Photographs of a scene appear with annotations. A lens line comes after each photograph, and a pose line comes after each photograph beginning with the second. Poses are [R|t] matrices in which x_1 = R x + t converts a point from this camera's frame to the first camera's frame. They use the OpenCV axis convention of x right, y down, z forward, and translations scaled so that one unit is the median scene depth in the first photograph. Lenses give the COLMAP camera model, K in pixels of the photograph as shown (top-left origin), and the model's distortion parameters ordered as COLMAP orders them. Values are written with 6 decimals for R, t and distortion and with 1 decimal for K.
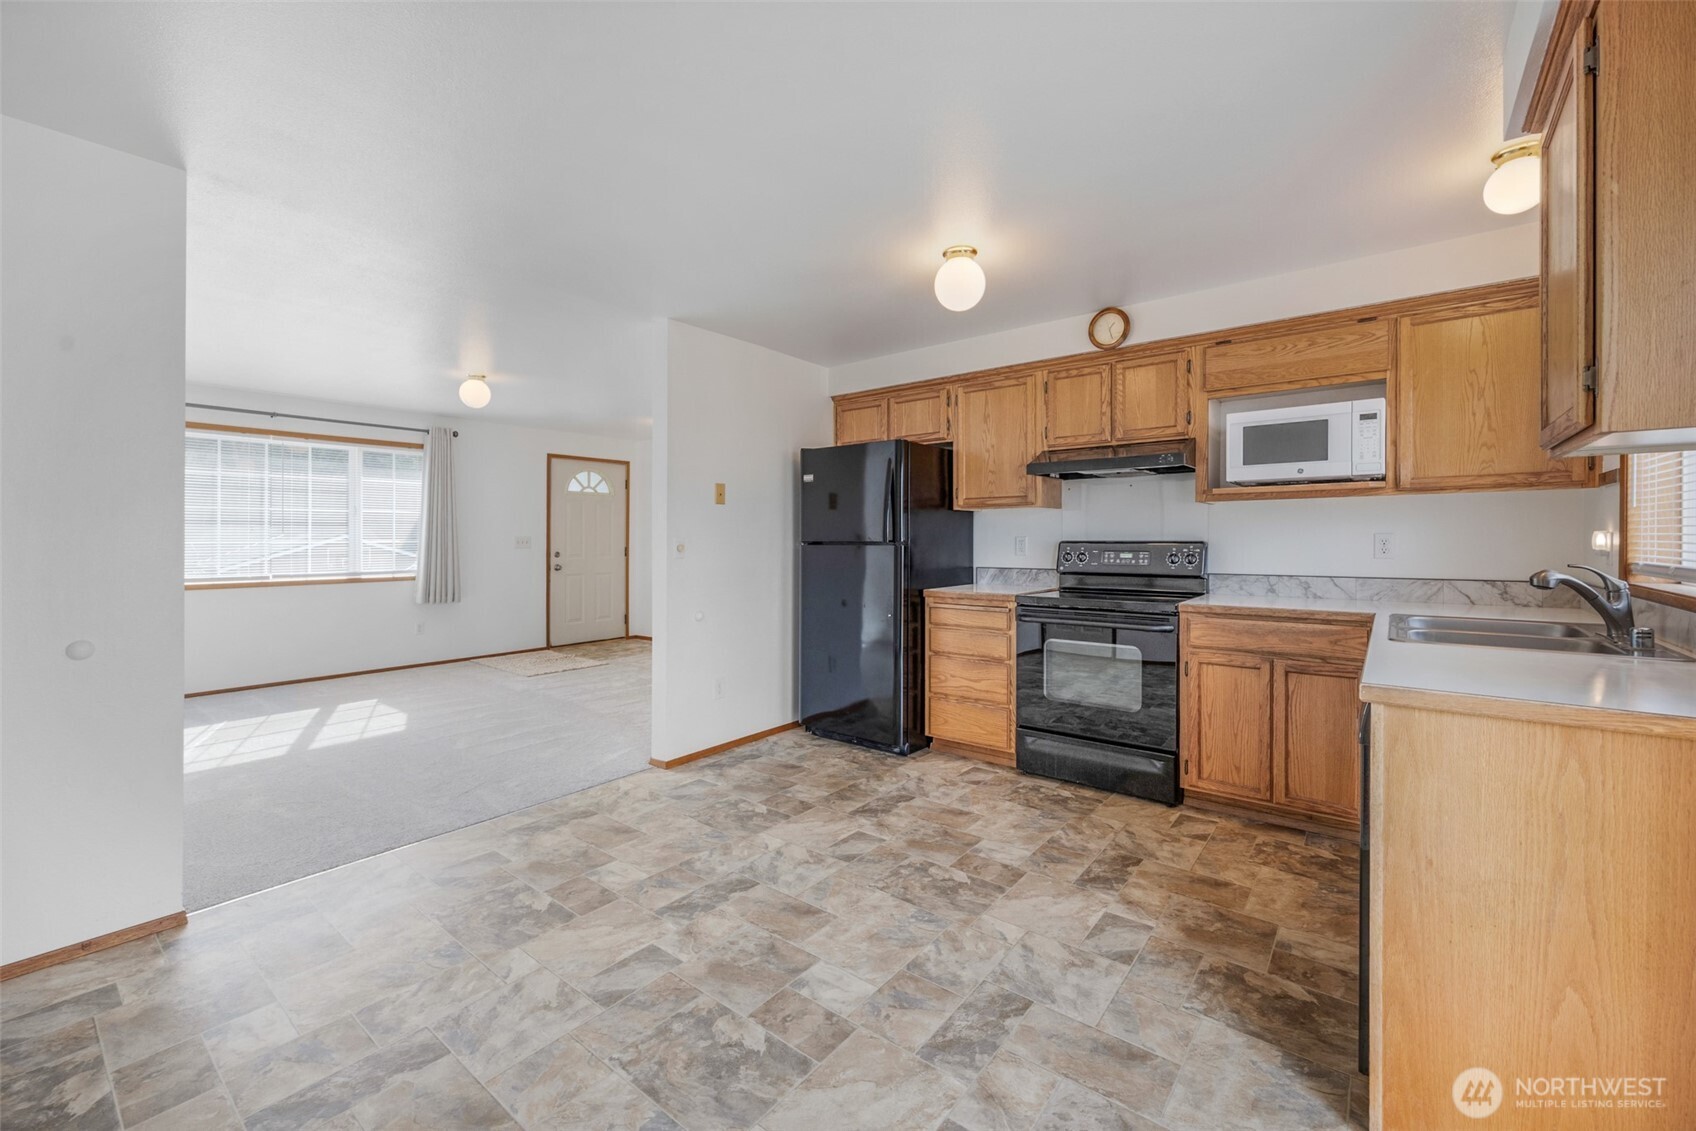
lens RADIAL K [[683.5, 0, 850.4], [0, 683.5, 538.3], [0, 0, 1]] dist [-0.000337, -0.000152]
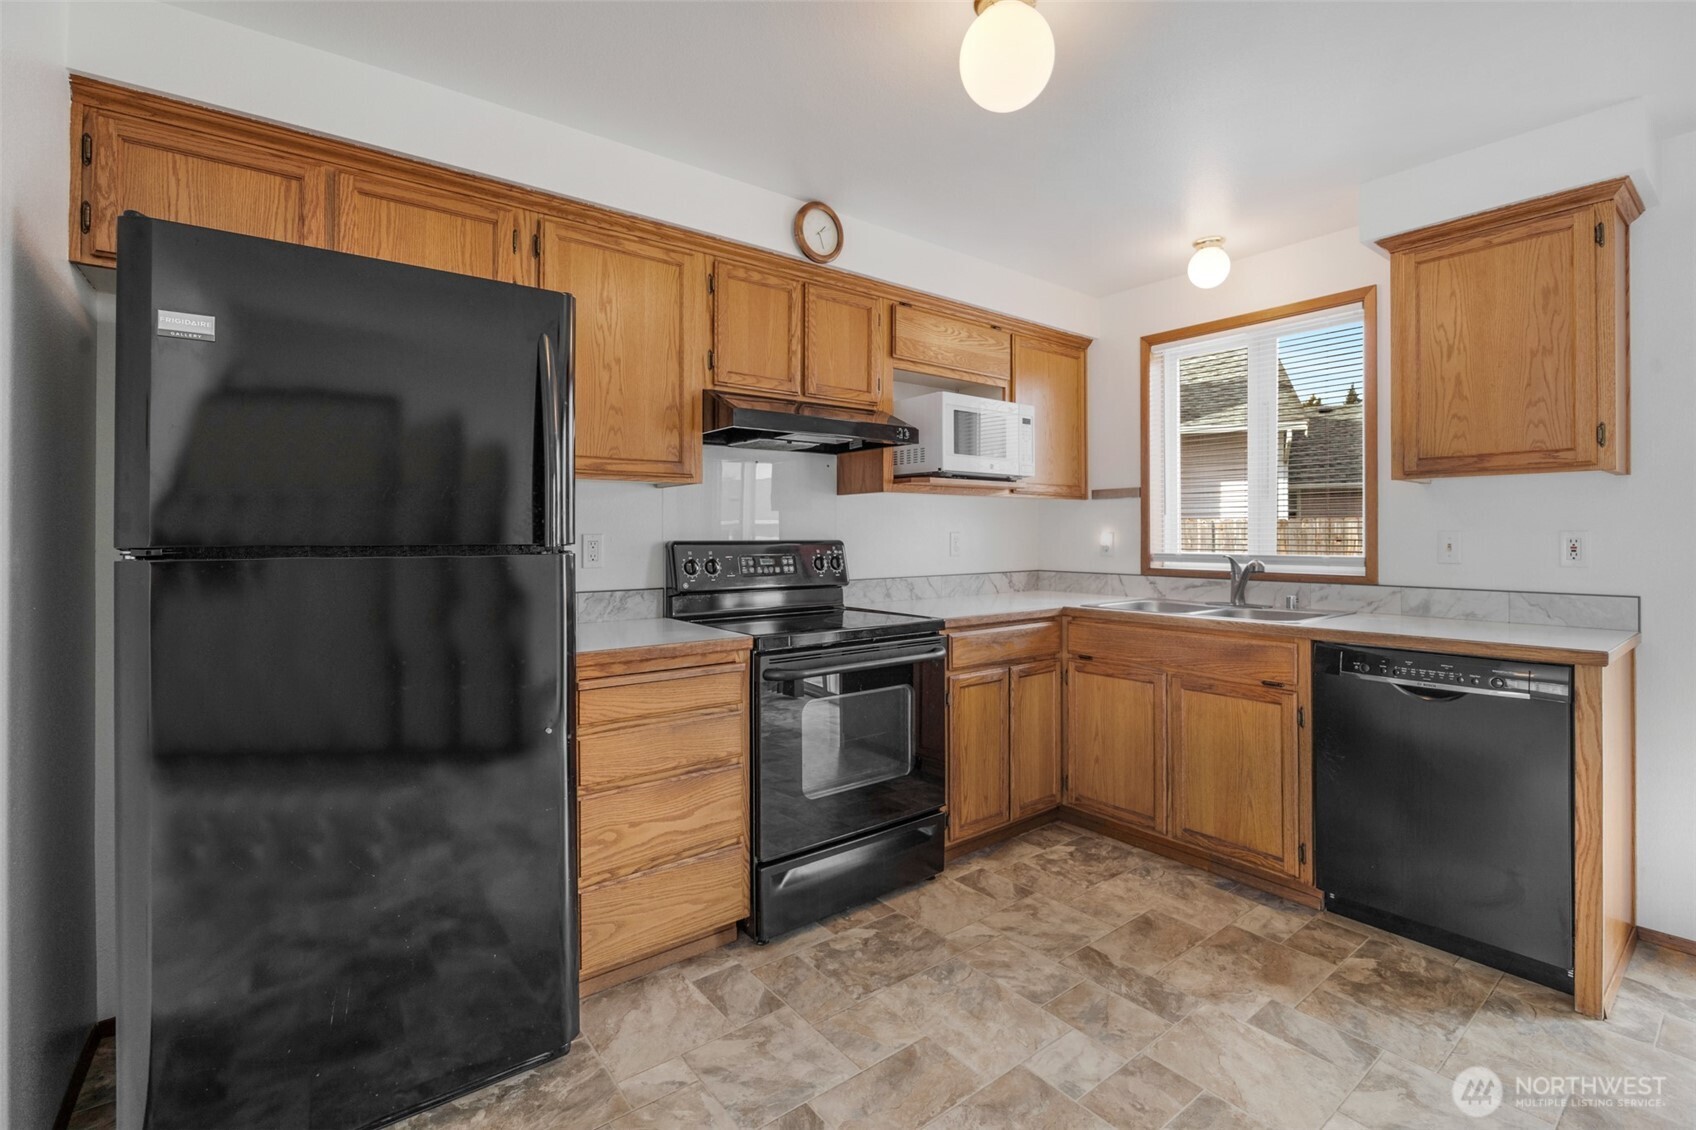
lens RADIAL K [[761.1, 0, 830.7], [0, 761.1, 540.6], [0, 0, 1]] dist [-0.012924, -0.000115]
pose [[0.243997, -0.004765, 0.969764, -0.426314], [-0.000082, 0.999988, 0.004934, -0.000012], [-0.969776, -0.001283, 0.243994, 0.947303]]
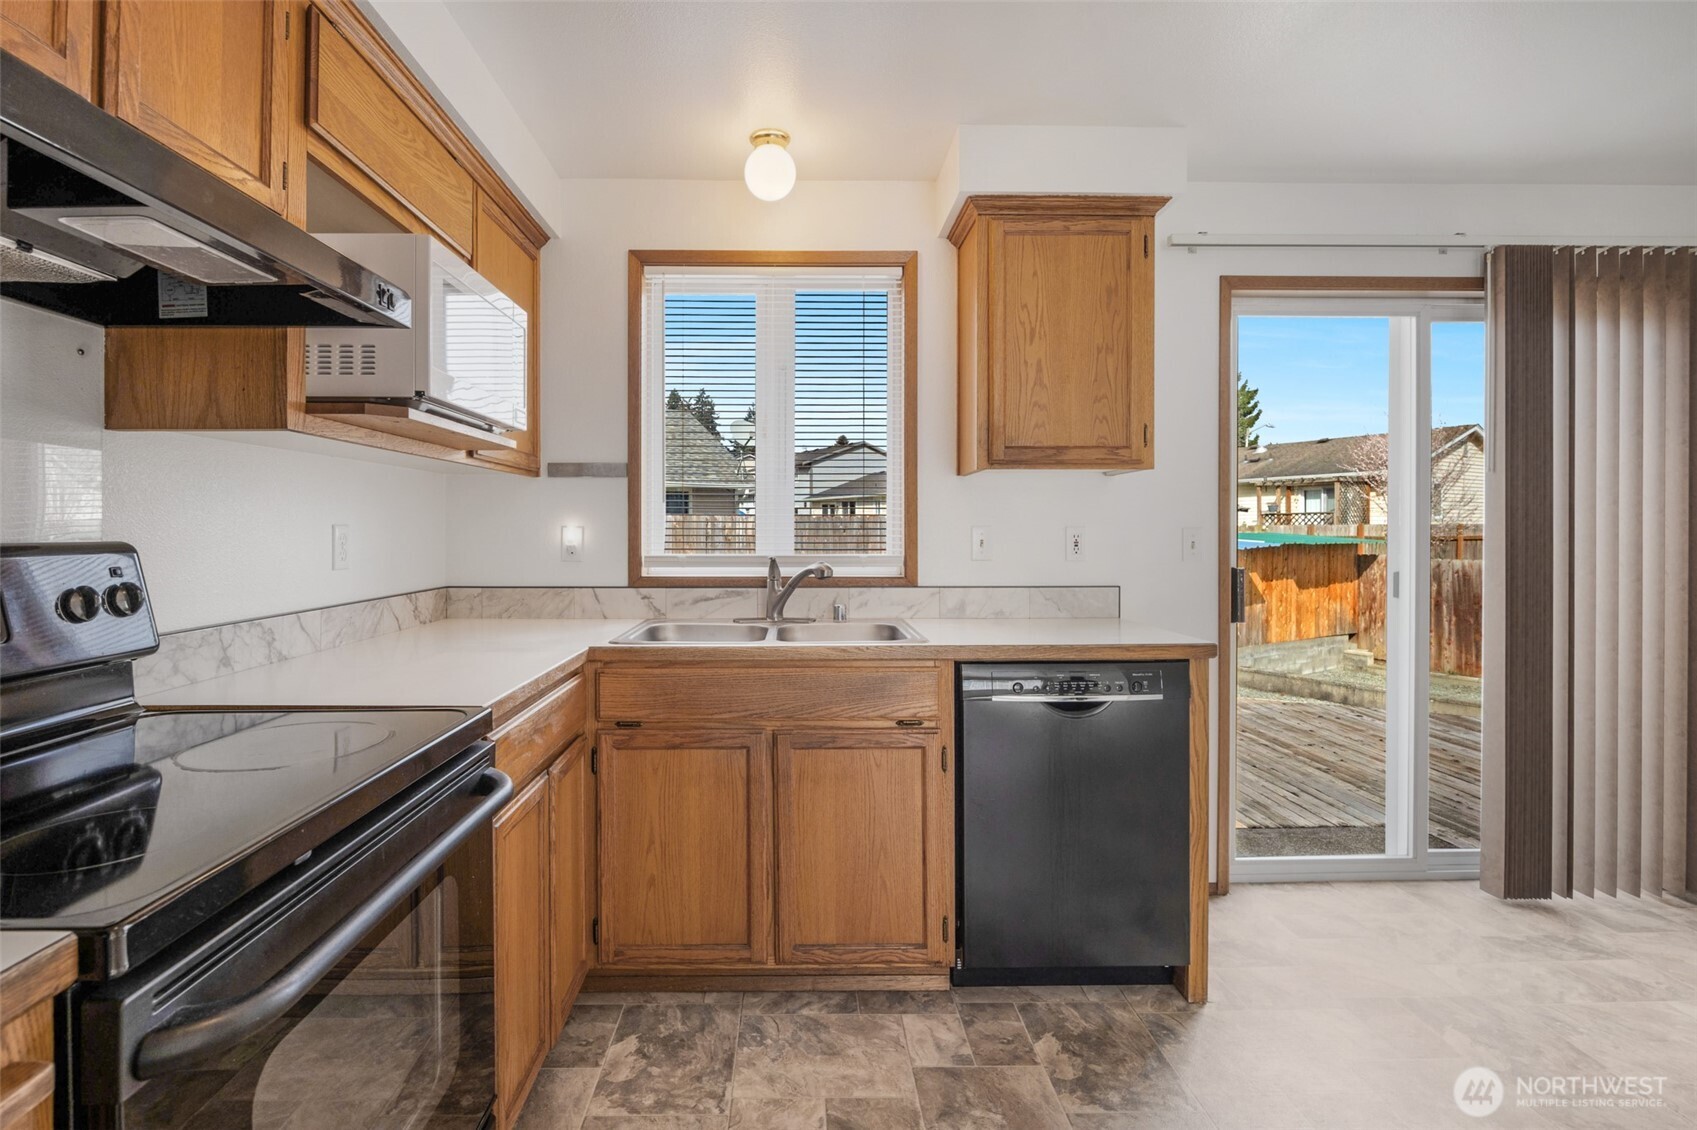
lens RADIAL K [[833.8, 0, 818.6], [0, 833.8, 533.4], [0, 0, 1]] dist [-0.004160, -0.000175]
pose [[-0.635381, -0.001282, 0.772198, 0.006671], [0.000571, 0.999998, 0.002130, -0.001347], [-0.772199, 0.001795, -0.635378, 1.194433]]
